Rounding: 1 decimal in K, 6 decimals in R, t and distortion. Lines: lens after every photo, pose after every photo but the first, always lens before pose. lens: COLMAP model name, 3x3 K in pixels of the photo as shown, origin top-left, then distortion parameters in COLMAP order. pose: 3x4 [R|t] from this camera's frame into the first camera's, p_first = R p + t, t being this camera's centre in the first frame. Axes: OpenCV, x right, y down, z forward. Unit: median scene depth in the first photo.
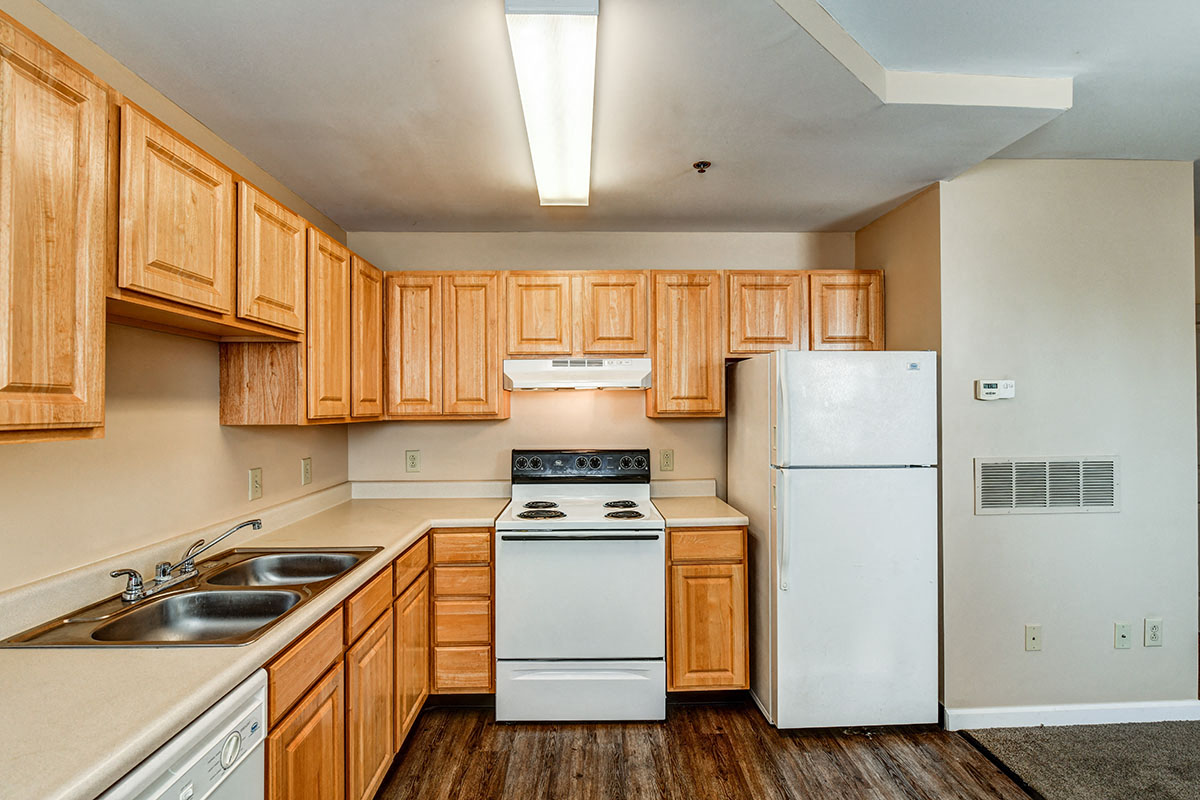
lens RADIAL K [[550.2, 0, 600.0], [0, 550.2, 400.0], [0, 0, 1]] dist [-0.015788, -0.000361]
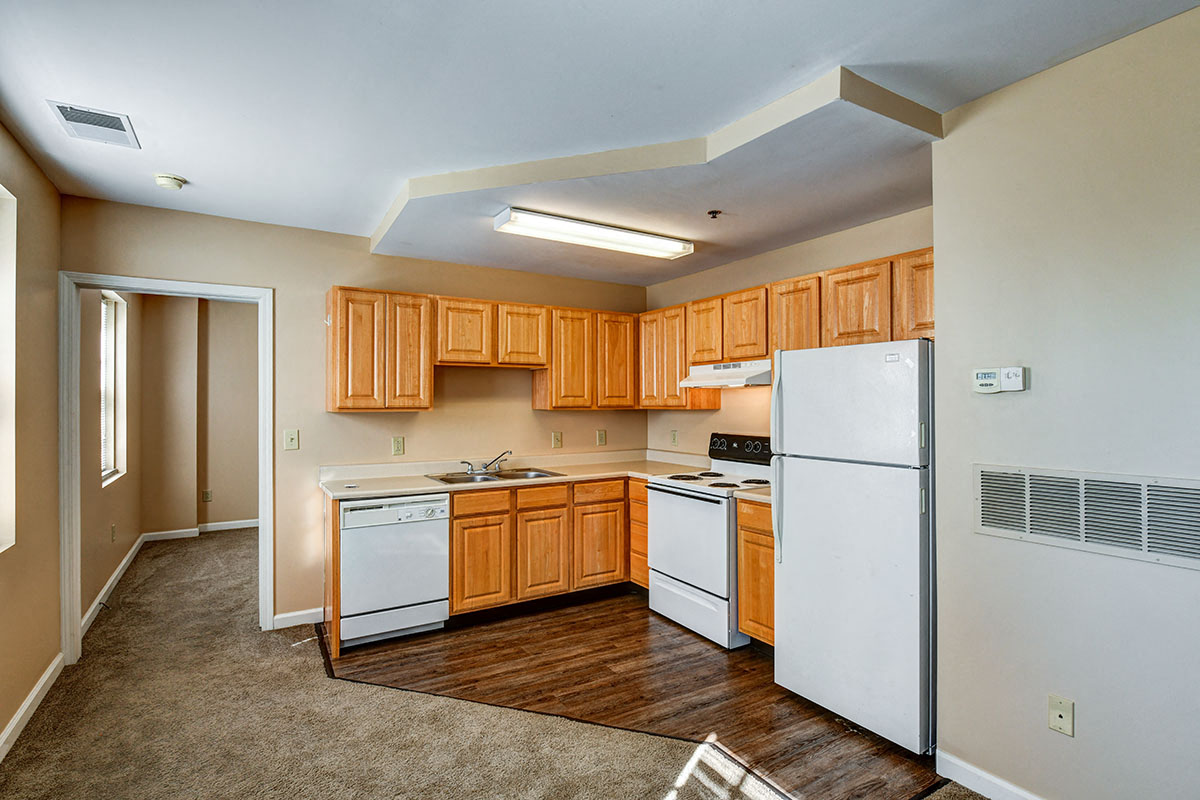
lens RADIAL K [[603.9, 0, 600.0], [0, 603.9, 400.0], [0, 0, 1]] dist [0.000412, -0.000079]
pose [[0.497395, -0.000453, -0.867524, 1.194267], [0.011506, 0.999915, 0.006074, -0.001533], [0.867448, -0.013003, 0.497358, 0.057948]]
